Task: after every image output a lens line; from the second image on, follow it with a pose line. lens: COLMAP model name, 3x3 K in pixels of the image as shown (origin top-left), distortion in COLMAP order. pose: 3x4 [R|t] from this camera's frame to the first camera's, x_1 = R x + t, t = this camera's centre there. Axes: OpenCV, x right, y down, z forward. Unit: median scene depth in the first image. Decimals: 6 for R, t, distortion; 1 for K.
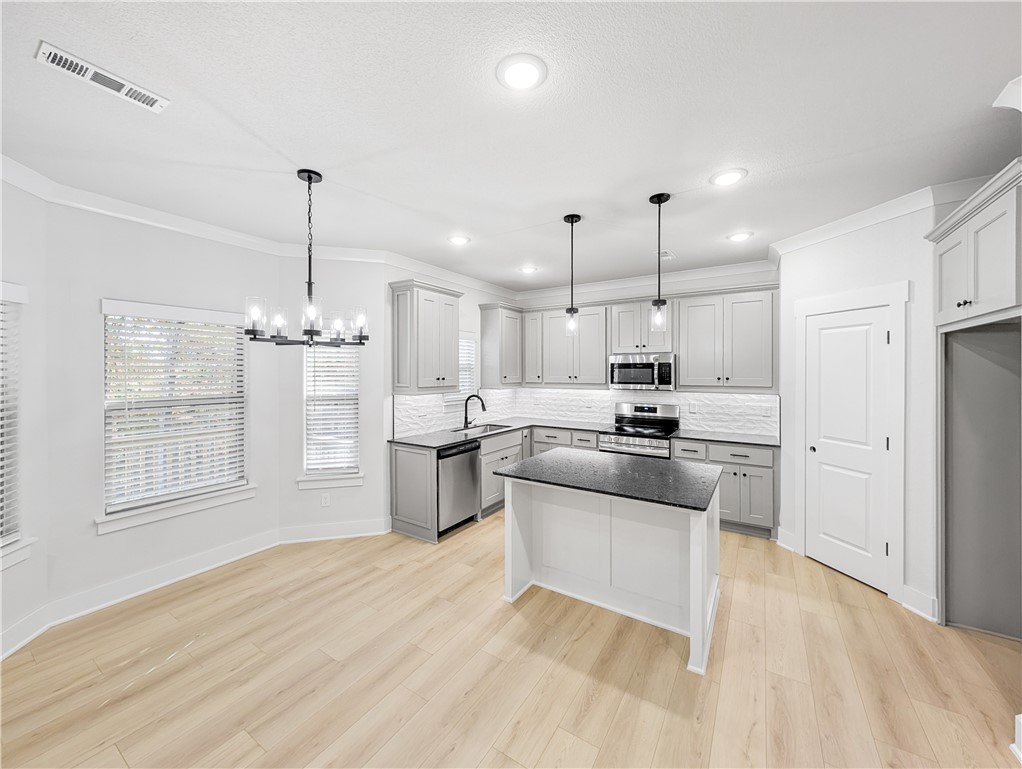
lens RADIAL K [[392.7, 0, 512.3], [0, 392.7, 372.2], [0, 0, 1]] dist [0.002474, 0.000560]
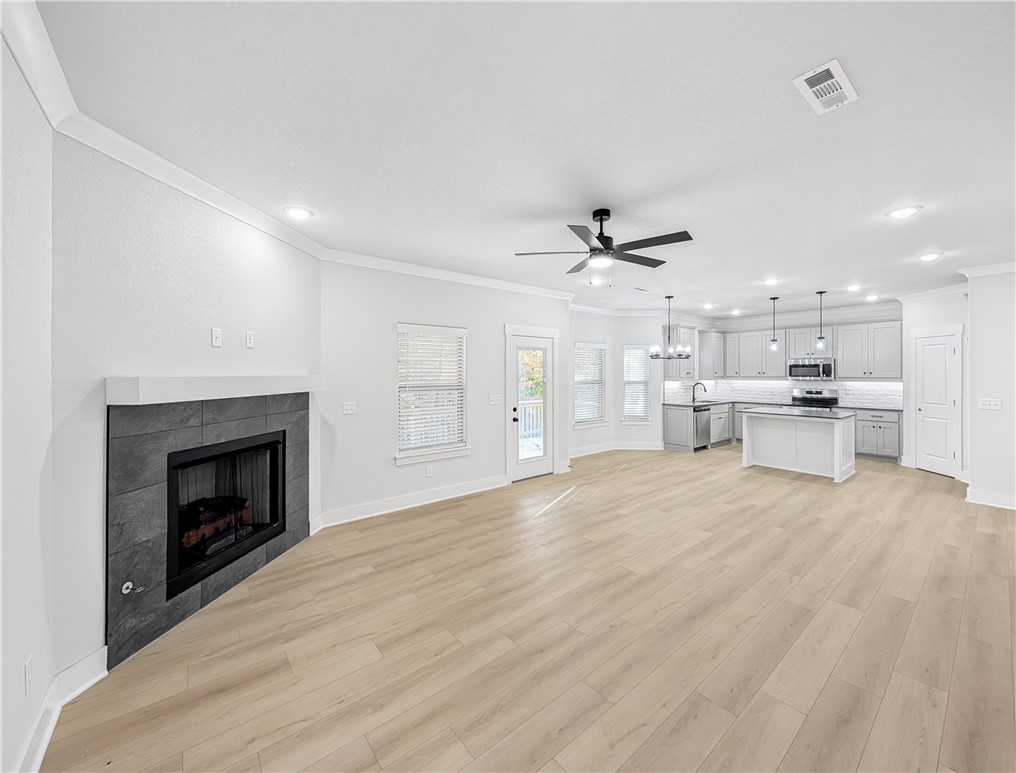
lens RADIAL K [[399.7, 0, 518.5], [0, 399.7, 371.6], [0, 0, 1]] dist [0.000023, 0.000246]
pose [[0.952782, -0.000823, -0.303655, -0.389758], [-0.000931, 0.999984, -0.005630, 0.022299], [0.303654, 0.005647, 0.952766, -1.143877]]
